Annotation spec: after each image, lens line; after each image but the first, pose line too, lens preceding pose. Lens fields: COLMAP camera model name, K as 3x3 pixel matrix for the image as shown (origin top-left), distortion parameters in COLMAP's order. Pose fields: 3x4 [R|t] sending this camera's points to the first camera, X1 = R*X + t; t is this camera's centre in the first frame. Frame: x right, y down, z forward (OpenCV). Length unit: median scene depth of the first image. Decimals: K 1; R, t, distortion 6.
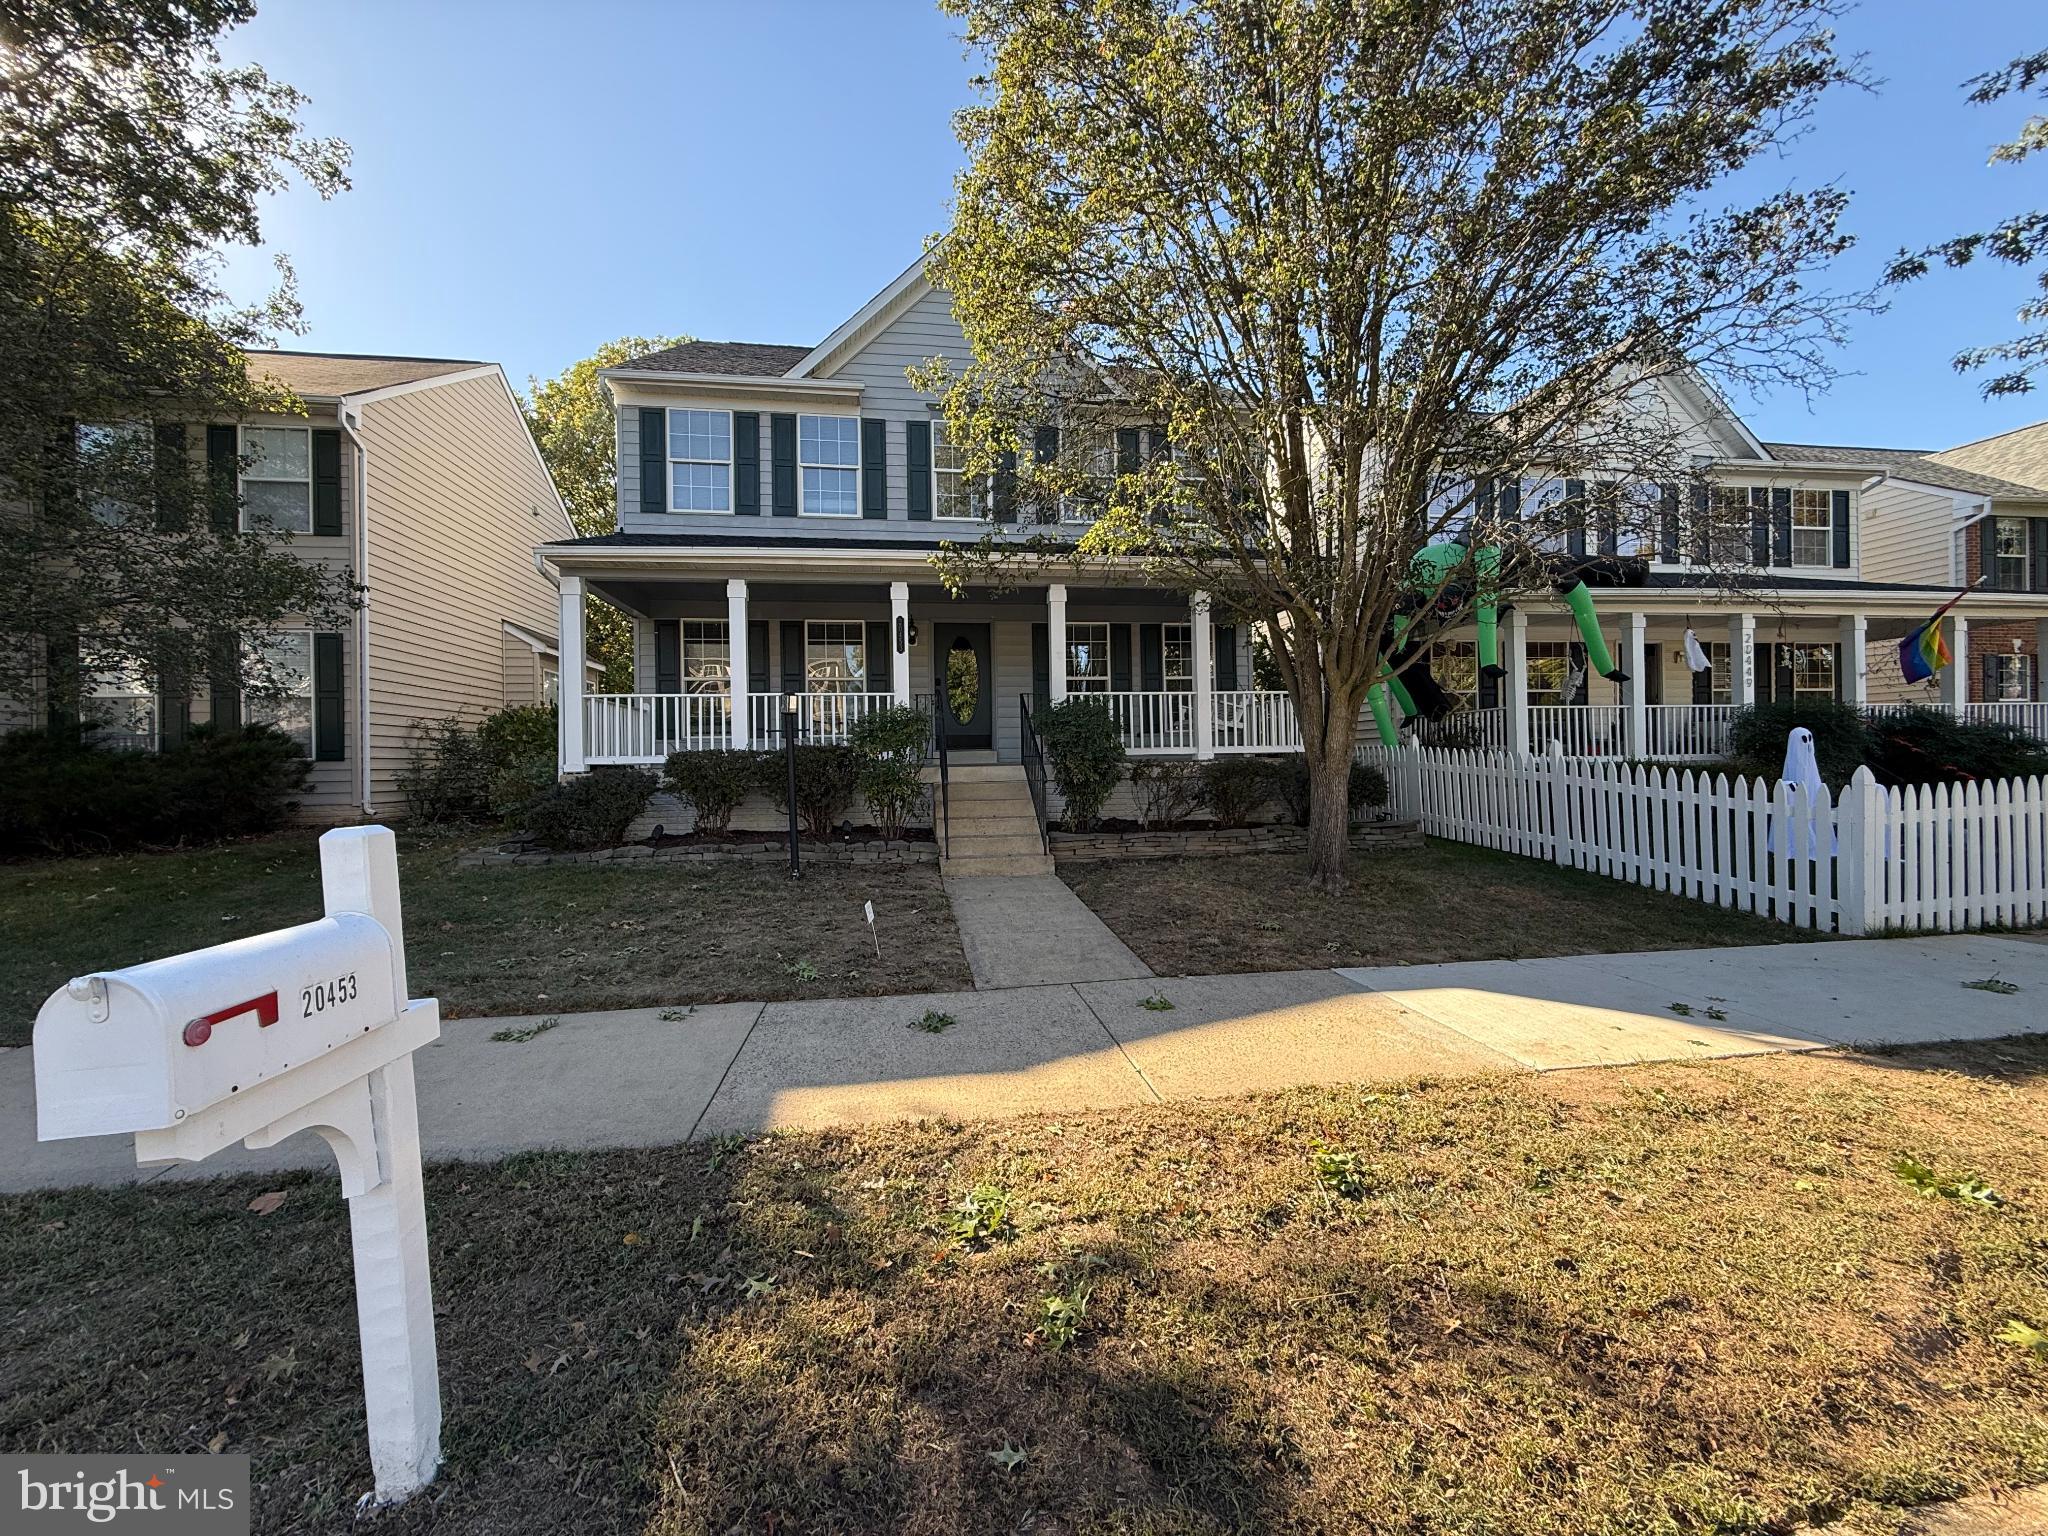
lens RADIAL K [[811.9, 0, 1020.7], [0, 811.9, 762.6], [0, 0, 1]] dist [-0.000210, -0.000494]
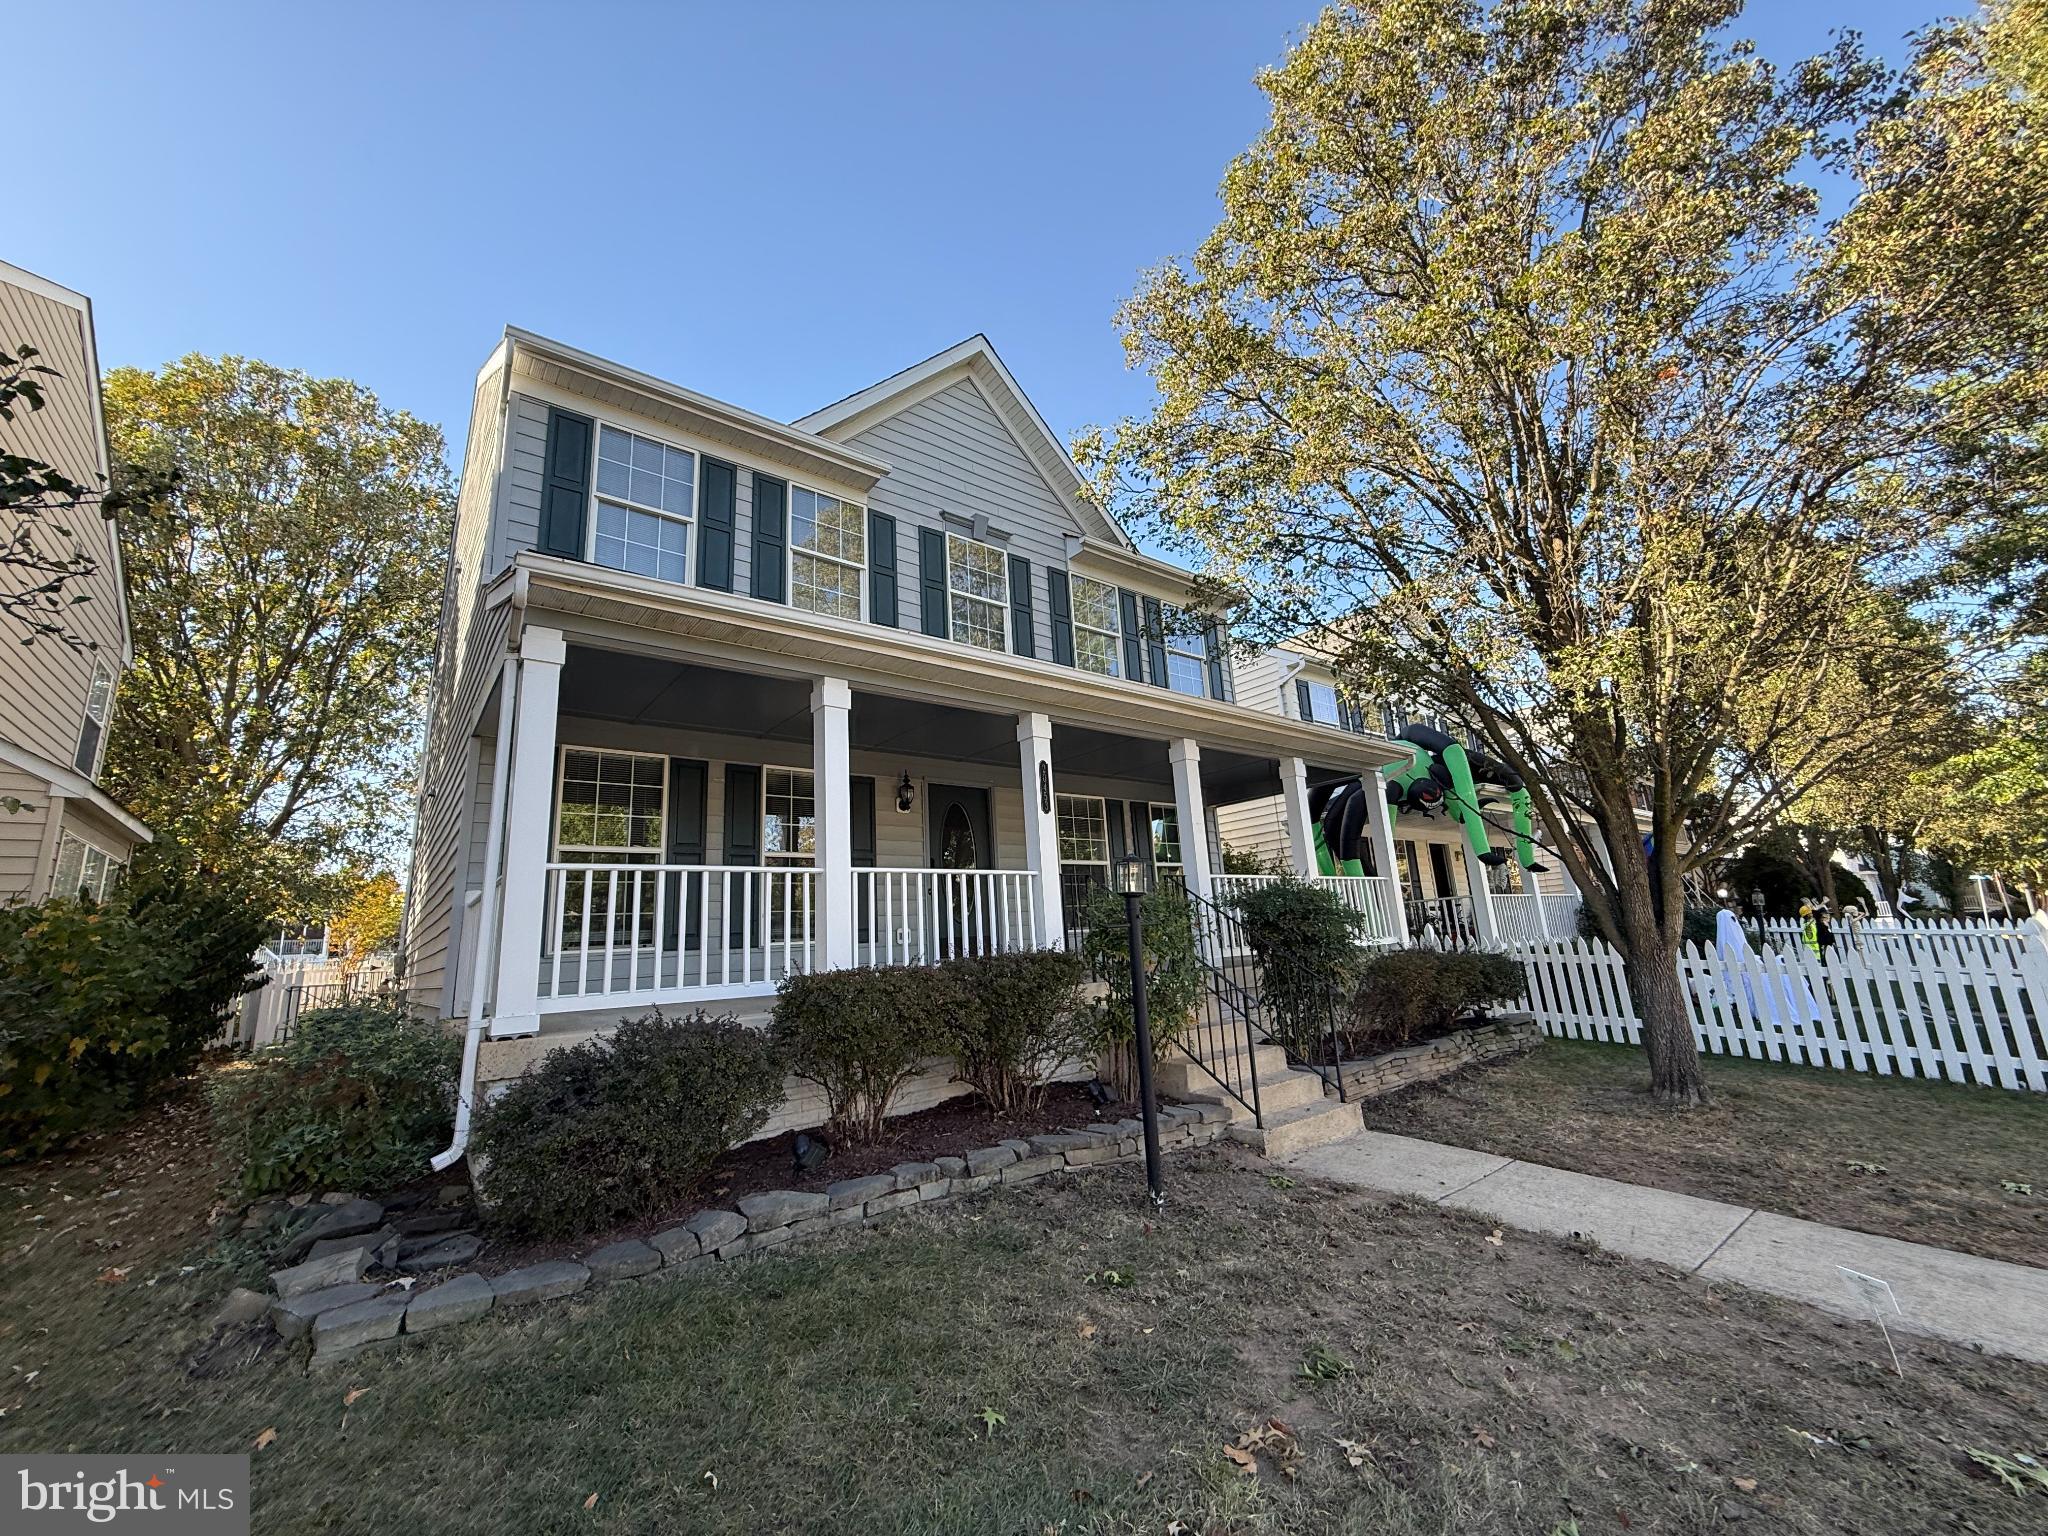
lens RADIAL K [[811.9, 0, 1020.7], [0, 811.9, 762.6], [0, 0, 1]] dist [-0.000210, -0.000494]
pose [[0.863892, 0.075995, 0.497910, -0.438077], [0.047828, 0.971707, -0.231294, -0.013524], [-0.501400, 0.223628, 0.835816, 0.356780]]
